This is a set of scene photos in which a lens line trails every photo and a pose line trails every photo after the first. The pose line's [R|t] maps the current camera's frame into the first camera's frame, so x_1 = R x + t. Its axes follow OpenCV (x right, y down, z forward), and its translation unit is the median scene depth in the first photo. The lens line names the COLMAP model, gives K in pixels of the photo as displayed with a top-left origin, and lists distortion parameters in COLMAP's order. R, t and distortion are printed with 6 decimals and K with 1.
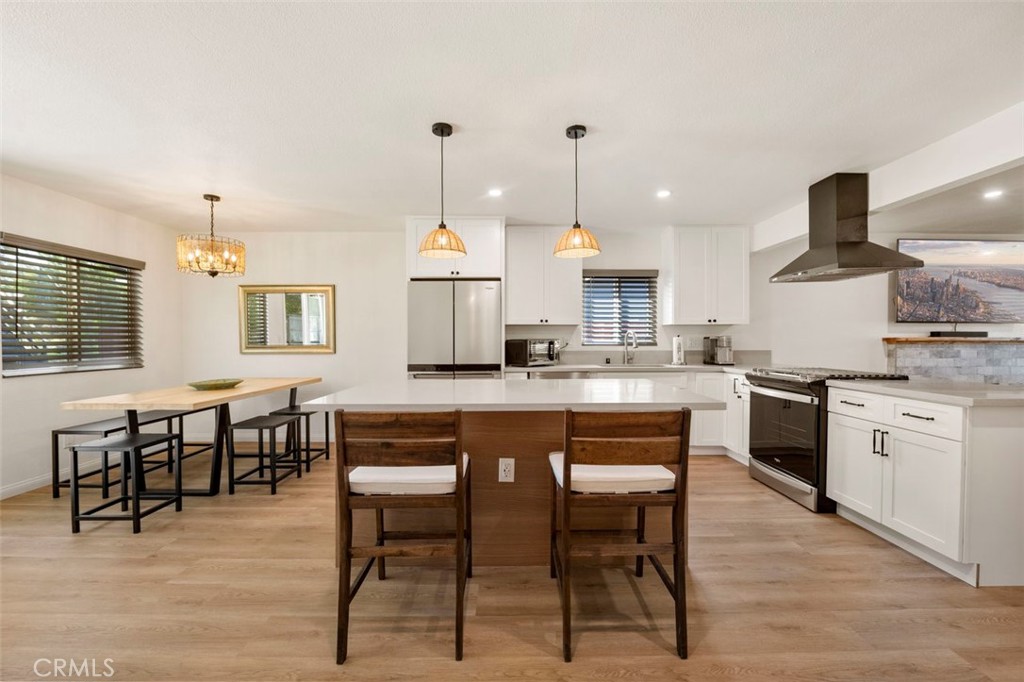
lens RADIAL K [[405.9, 0, 511.5], [0, 405.9, 342.2], [0, 0, 1]] dist [-0.009238, 0.000006]
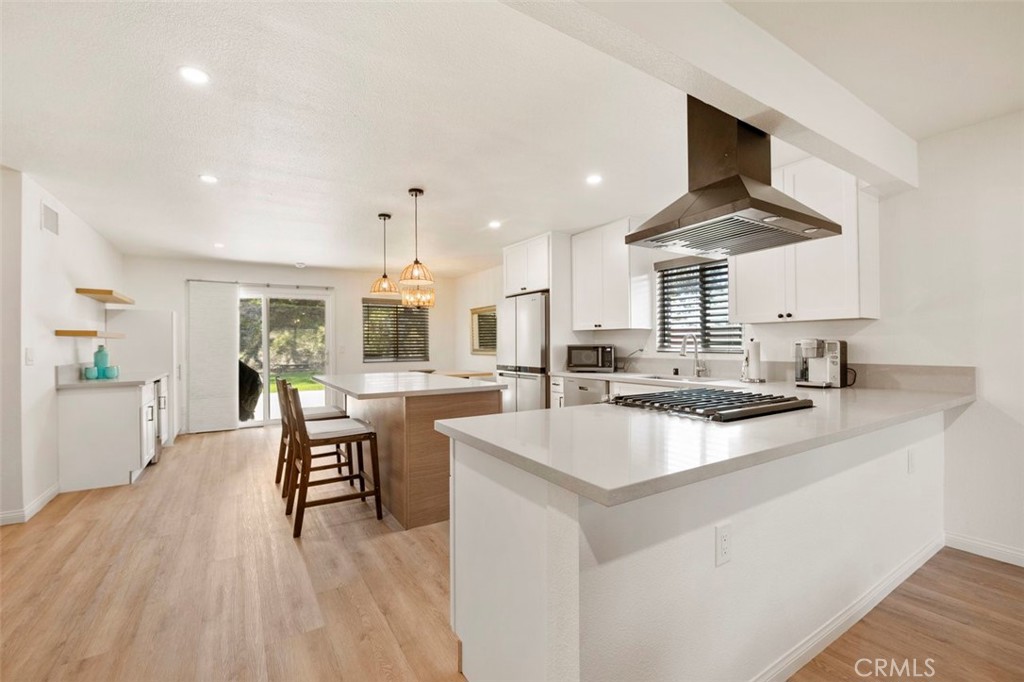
lens RADIAL K [[437.2, 0, 512.0], [0, 437.2, 341.0], [0, 0, 1]] dist [0.000247, -0.000255]
pose [[0.529224, -0.007844, -0.848446, 0.837841], [0.000434, 0.999960, -0.008974, -0.006931], [0.848482, 0.004381, 0.529206, 0.273114]]
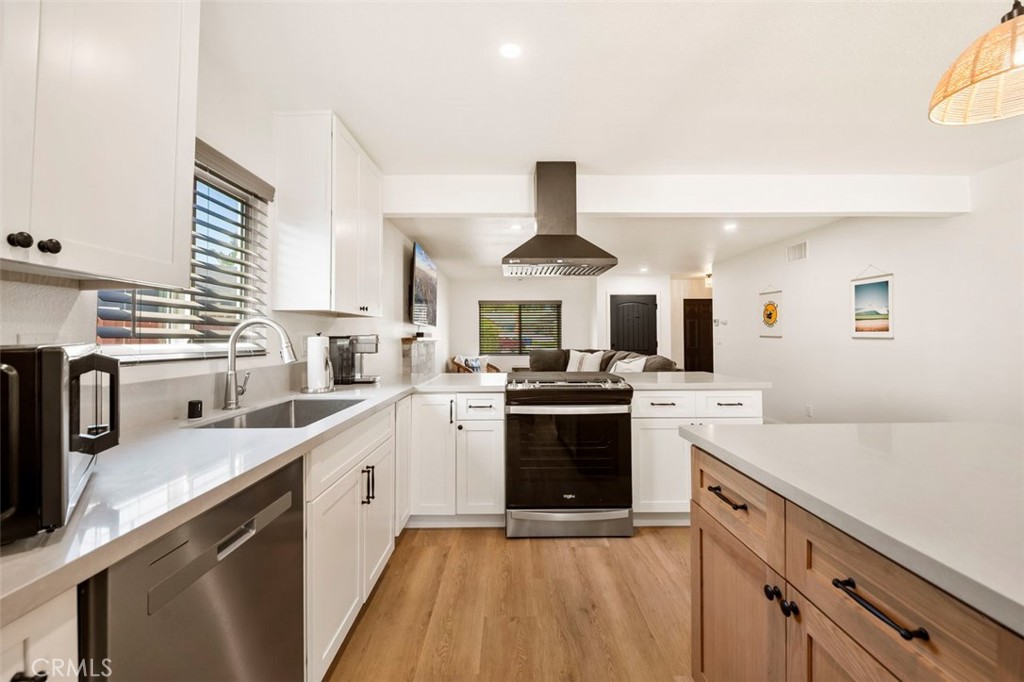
lens RADIAL K [[412.6, 0, 509.4], [0, 412.6, 329.3], [0, 0, 1]] dist [-0.013473, -0.000119]
pose [[0.010495, 0.021082, 0.999723, -0.094164], [0.012323, 0.999699, -0.021211, -0.007871], [-0.999869, 0.012542, 0.010232, 0.774134]]
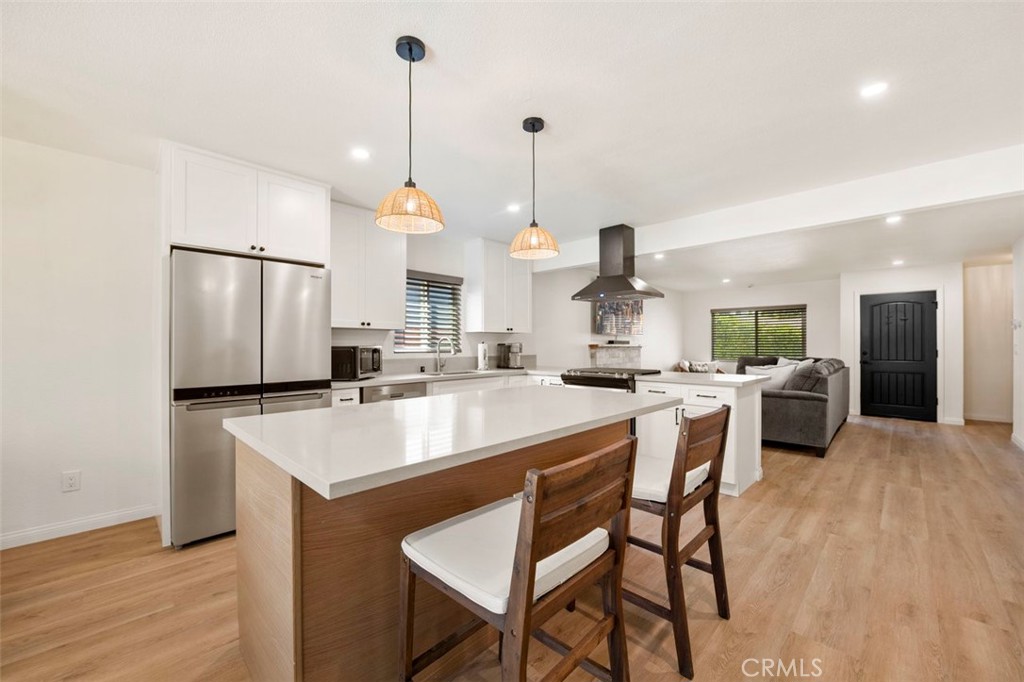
lens RADIAL K [[403.9, 0, 511.4], [0, 403.9, 345.0], [0, 0, 1]] dist [-0.007085, -0.000054]
pose [[0.706697, -0.000180, 0.707516, -0.285616], [0.006429, 0.999960, -0.006167, -0.002536], [-0.707487, 0.008907, 0.706671, 0.207707]]
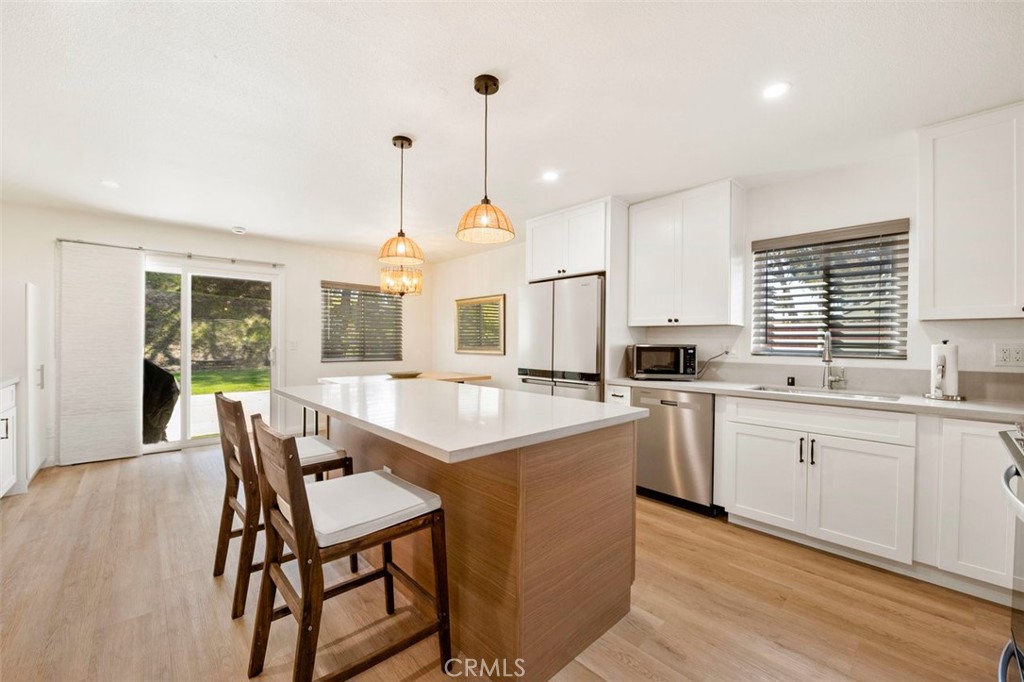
lens RADIAL K [[405.9, 0, 511.5], [0, 405.9, 342.2], [0, 0, 1]] dist [-0.009238, 0.000006]
pose [[0.673854, 0.008413, -0.738816, 0.423297], [-0.014868, 0.999887, -0.002175, -0.006186], [0.738715, 0.012451, 0.673903, 0.272870]]
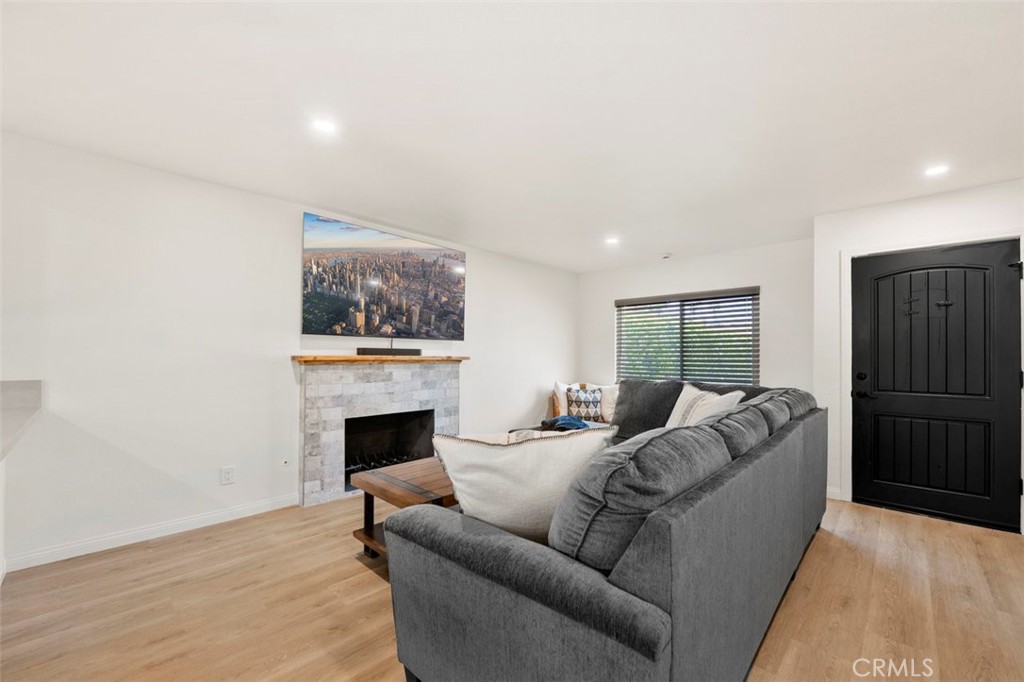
lens RADIAL K [[411.0, 0, 508.5], [0, 411.0, 354.3], [0, 0, 1]] dist [-0.012258, -0.000192]
pose [[0.701973, 0.006460, 0.712174, 0.735259], [0.002036, 0.999937, -0.011077, -0.005558], [-0.712201, 0.009226, 0.701915, 0.271697]]
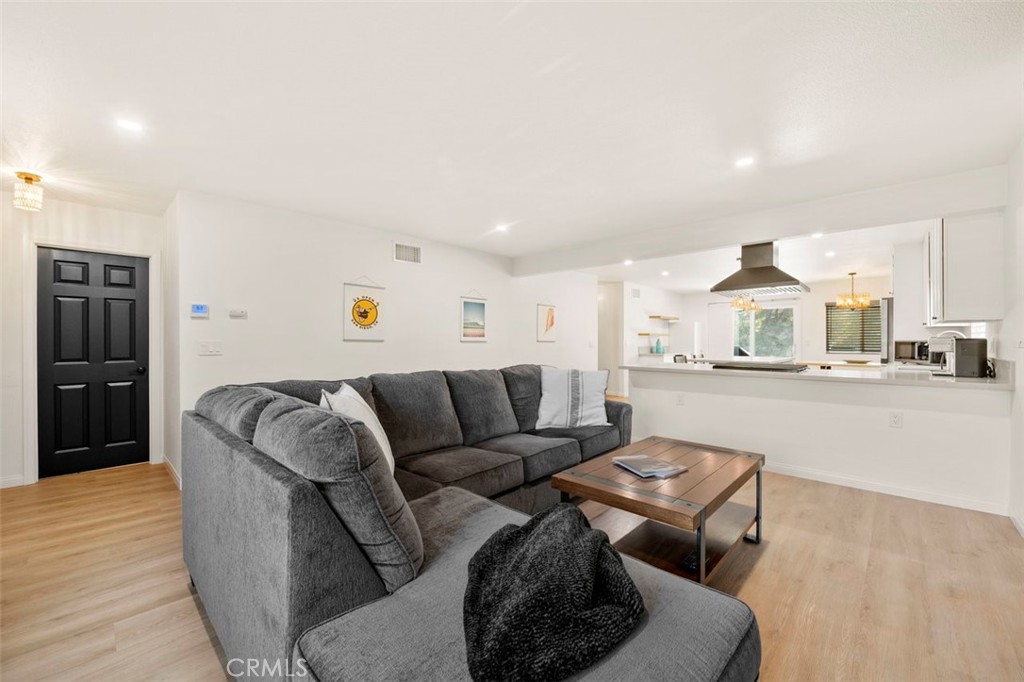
lens RADIAL K [[405.9, 0, 511.5], [0, 405.9, 342.2], [0, 0, 1]] dist [-0.009238, 0.000006]
pose [[-0.697756, 0.006001, -0.716310, 1.612460], [-0.003625, 0.999923, 0.011908, -0.011354], [0.716326, 0.010905, -0.697680, 0.941905]]
